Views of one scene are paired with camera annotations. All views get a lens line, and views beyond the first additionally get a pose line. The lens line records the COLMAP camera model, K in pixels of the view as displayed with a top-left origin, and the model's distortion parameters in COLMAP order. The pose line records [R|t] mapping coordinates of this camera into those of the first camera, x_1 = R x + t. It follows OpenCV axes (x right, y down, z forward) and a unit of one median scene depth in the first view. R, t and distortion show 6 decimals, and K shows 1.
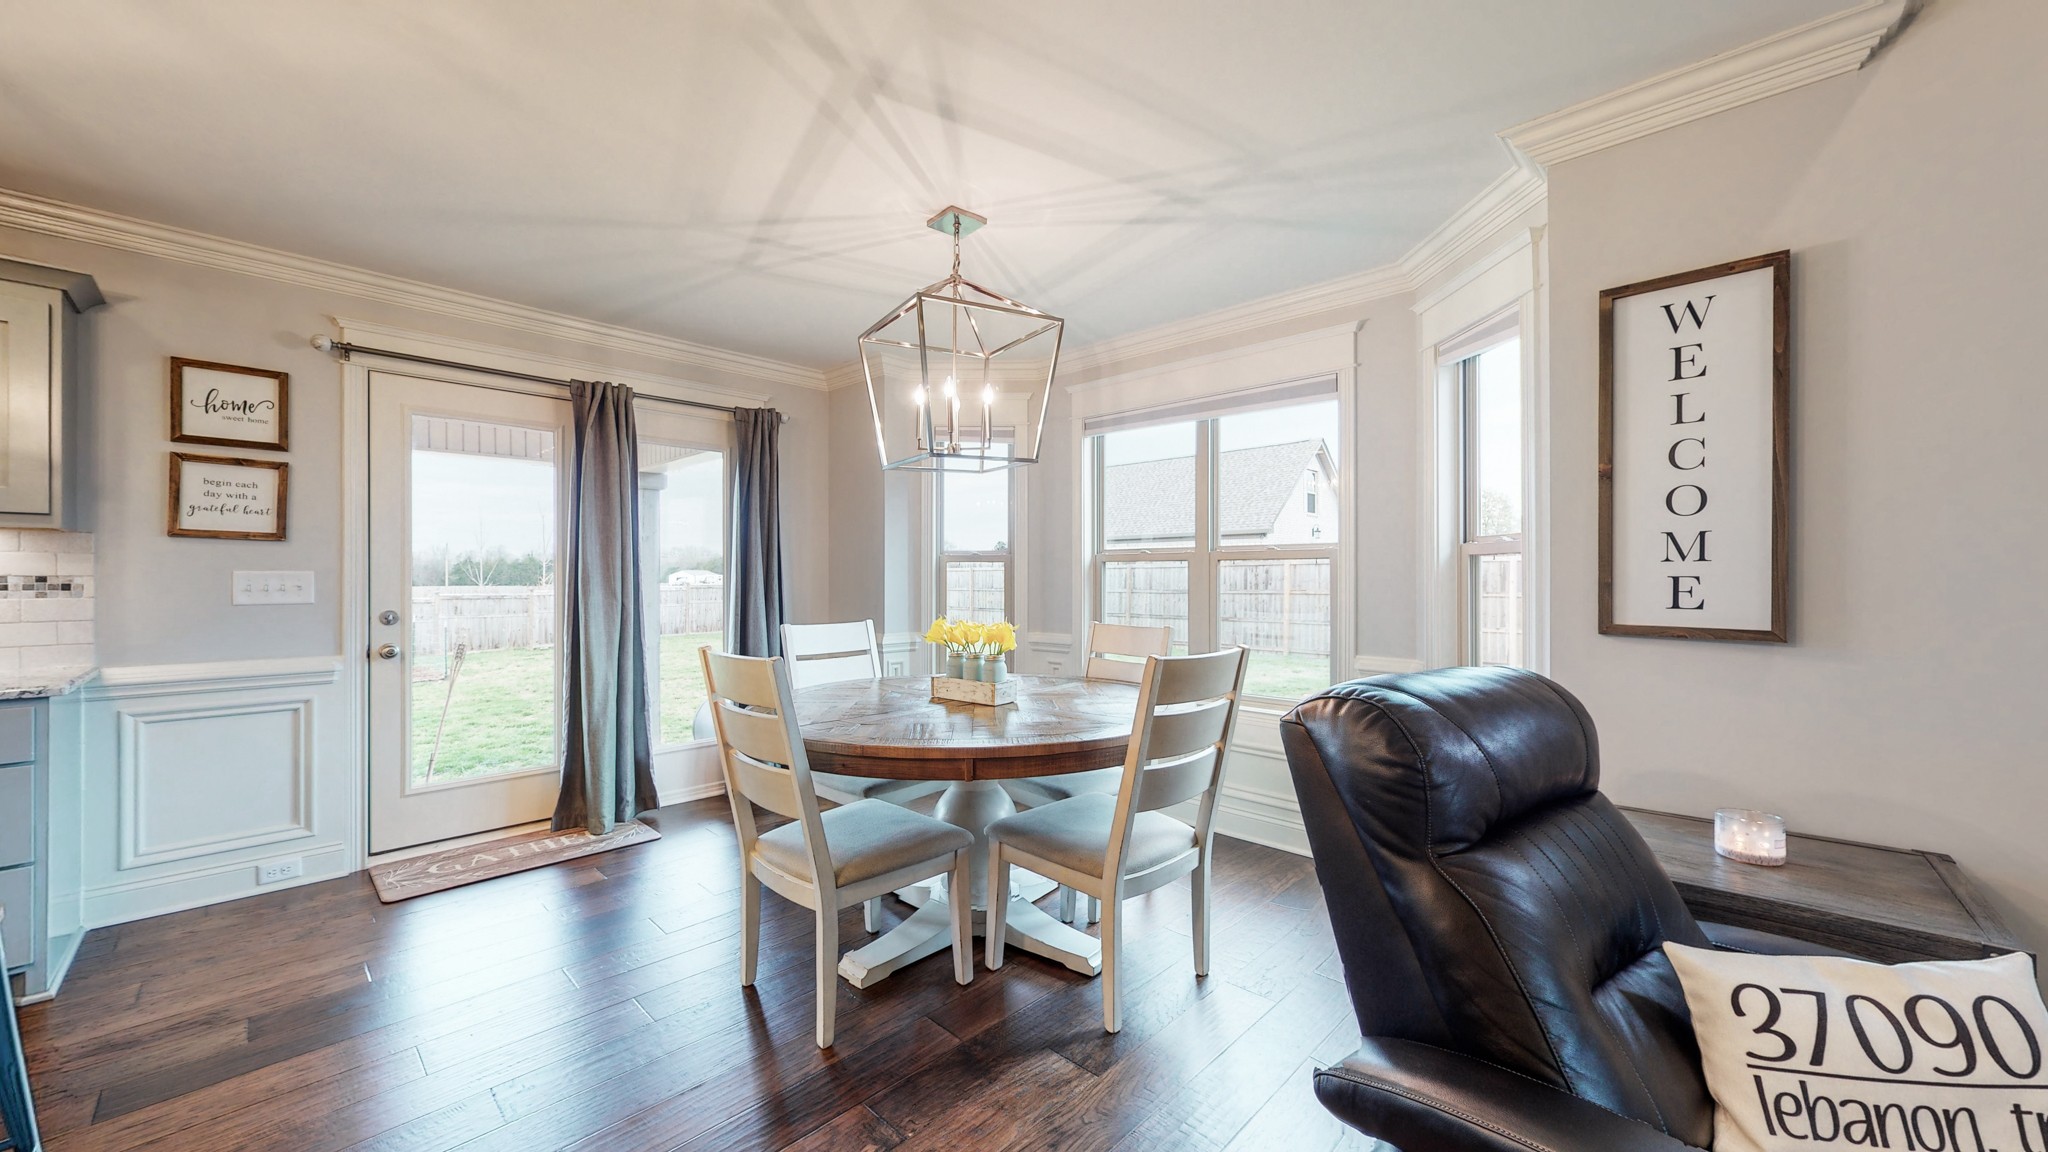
lens RADIAL K [[750.6, 0, 1024.1], [0, 750.6, 579.1], [0, 0, 1]] dist [0.000240, -0.000123]
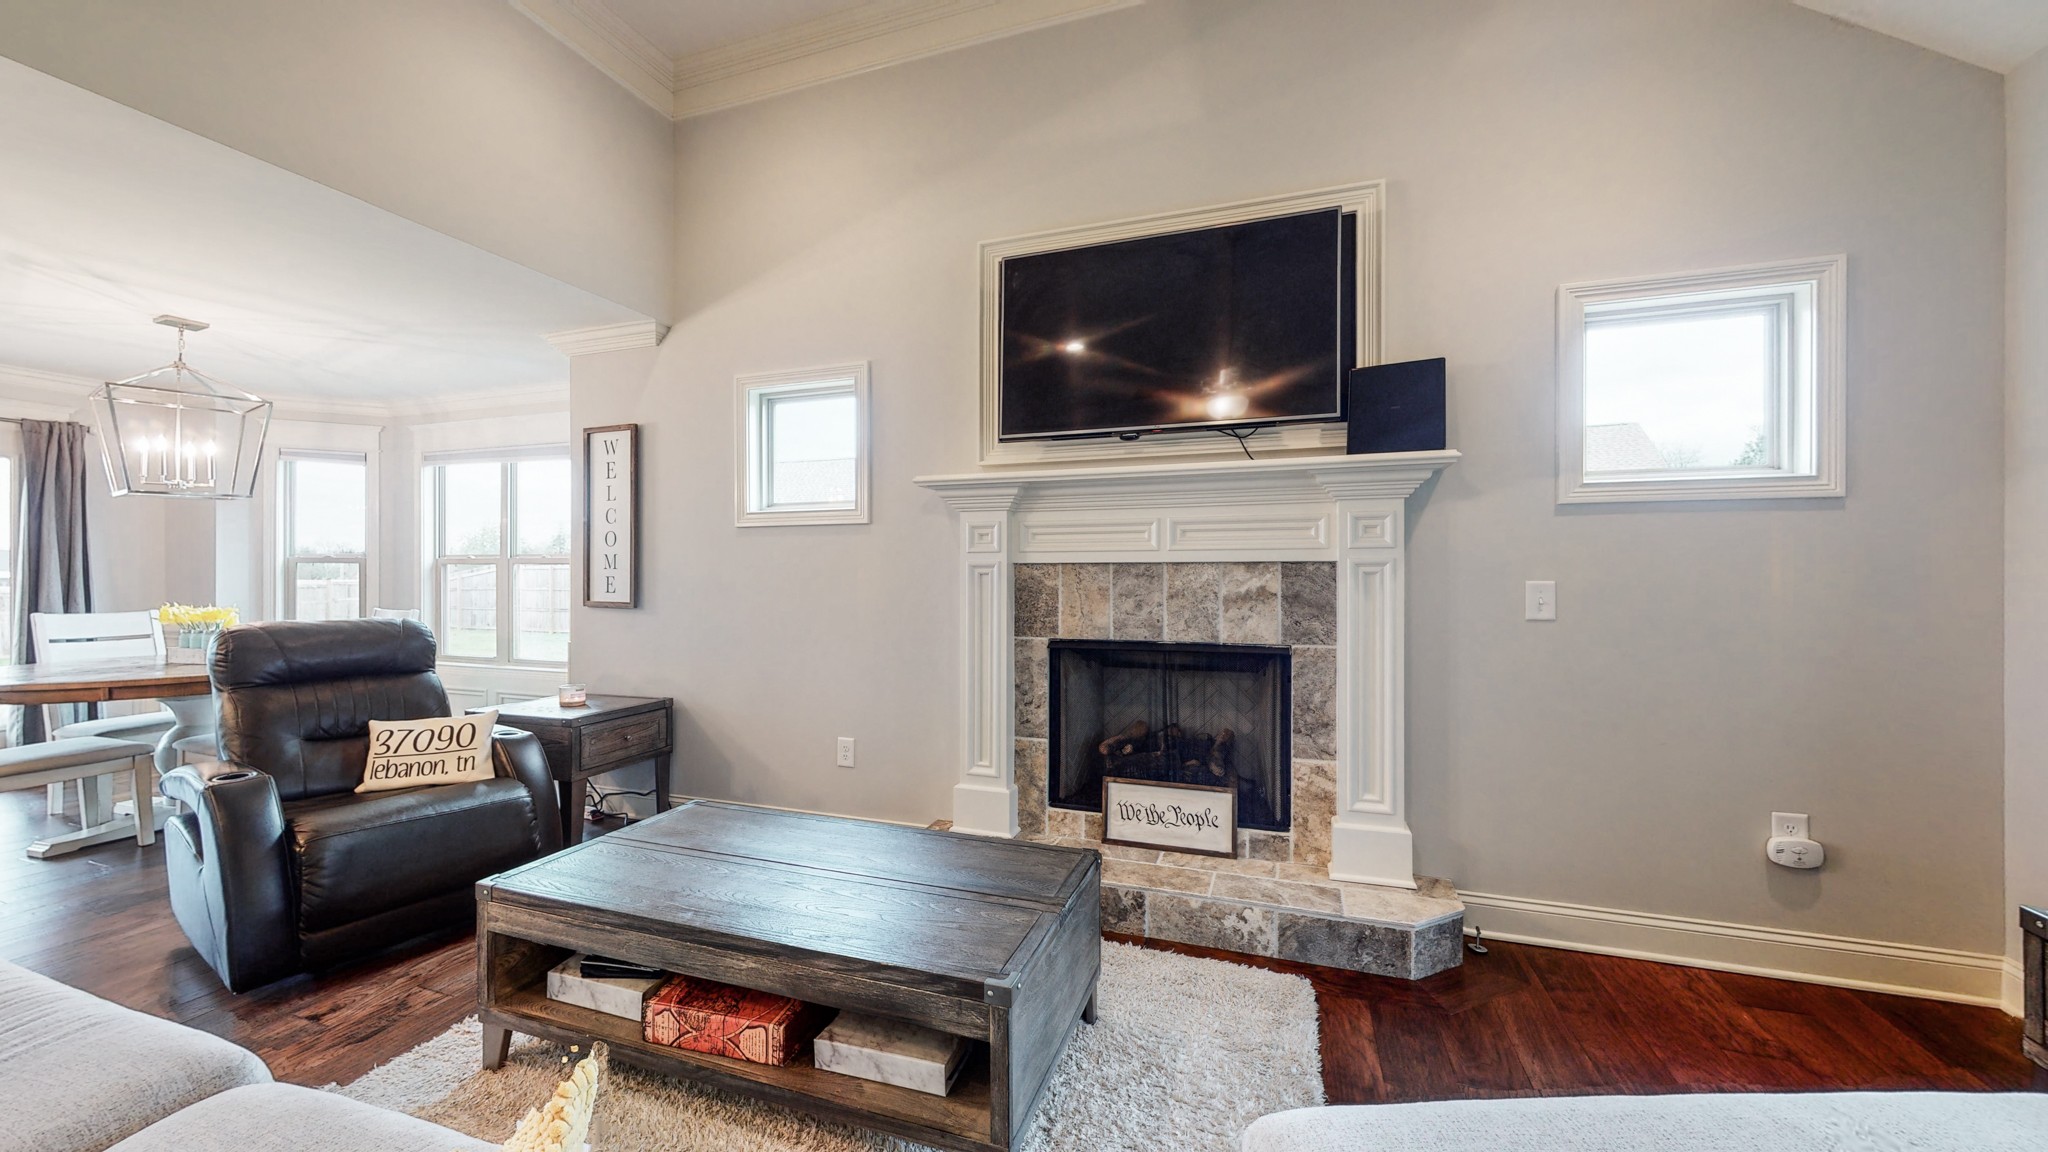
lens RADIAL K [[750.6, 0, 1024.1], [0, 750.6, 579.1], [0, 0, 1]] dist [0.000240, -0.000123]
pose [[0.908918, 0.002696, 0.416966, 0.722164], [-0.002223, 0.999996, -0.001621, 0.002760], [-0.416969, 0.000547, 0.908921, -0.889007]]
